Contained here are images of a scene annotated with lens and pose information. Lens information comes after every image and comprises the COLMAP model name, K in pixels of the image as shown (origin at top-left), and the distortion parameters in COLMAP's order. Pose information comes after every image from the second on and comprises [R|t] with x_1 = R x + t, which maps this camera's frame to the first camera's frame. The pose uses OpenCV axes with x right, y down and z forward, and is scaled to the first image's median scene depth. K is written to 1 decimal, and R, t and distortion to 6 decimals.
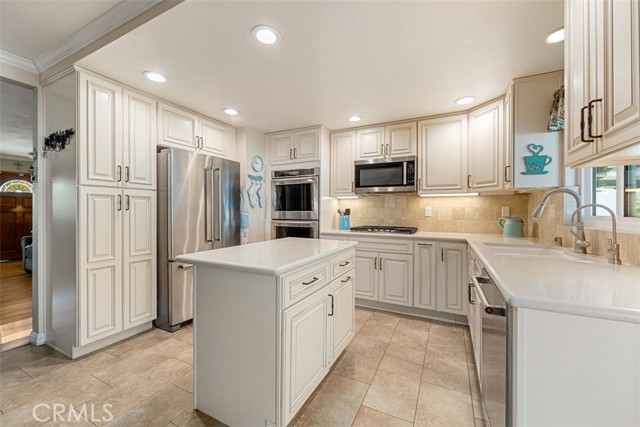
lens RADIAL K [[255.8, 0, 320.7], [0, 255.8, 213.0], [0, 0, 1]] dist [-0.000870, -0.000303]
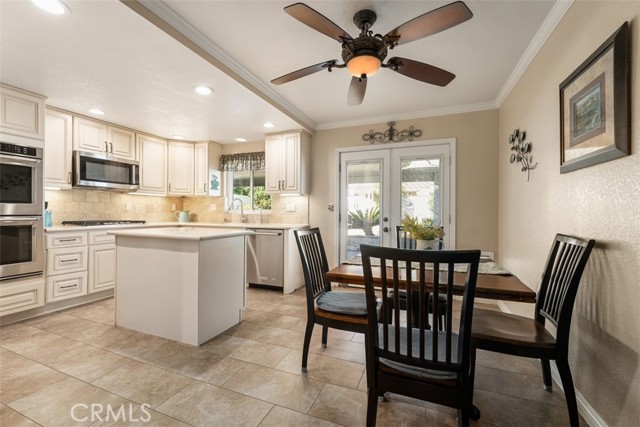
lens RADIAL K [[272.1, 0, 317.5], [0, 272.1, 213.1], [0, 0, 1]] dist [0.001005, -0.000928]
pose [[-0.083075, -0.008262, 0.996509, -0.956407], [-0.000904, 0.999966, 0.008215, 0.014421], [-0.996543, -0.000218, -0.083080, 0.227744]]
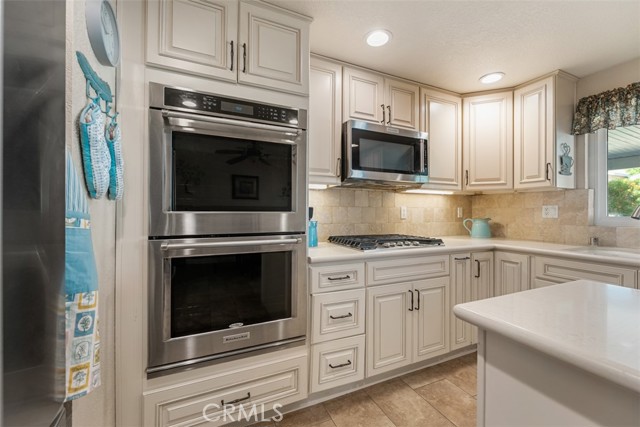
lens RADIAL K [[255.8, 0, 317.8], [0, 255.8, 211.1], [0, 0, 1]] dist [-0.000870, -0.000303]
pose [[0.631825, 0.001291, 0.775110, -0.345624], [0.002956, 0.999987, -0.004075, -0.006817], [-0.775106, 0.004866, 0.631813, 0.735650]]
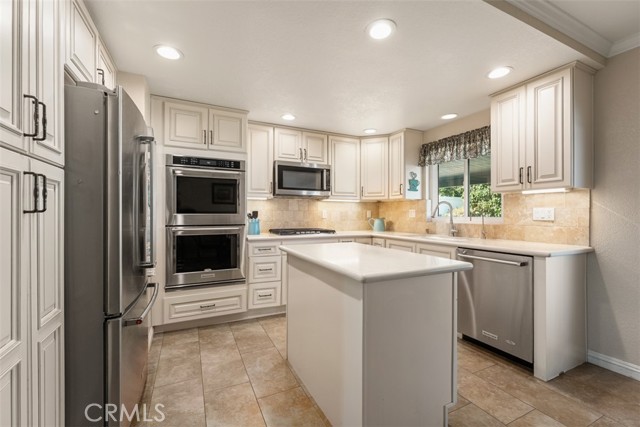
lens RADIAL K [[272.1, 0, 317.3], [0, 272.1, 214.7], [0, 0, 1]] dist [0.001005, -0.000928]
pose [[0.608329, -0.003616, 0.793677, -0.588749], [0.005236, 0.999986, 0.000543, -0.003972], [-0.793668, 0.003826, 0.608340, 0.286998]]
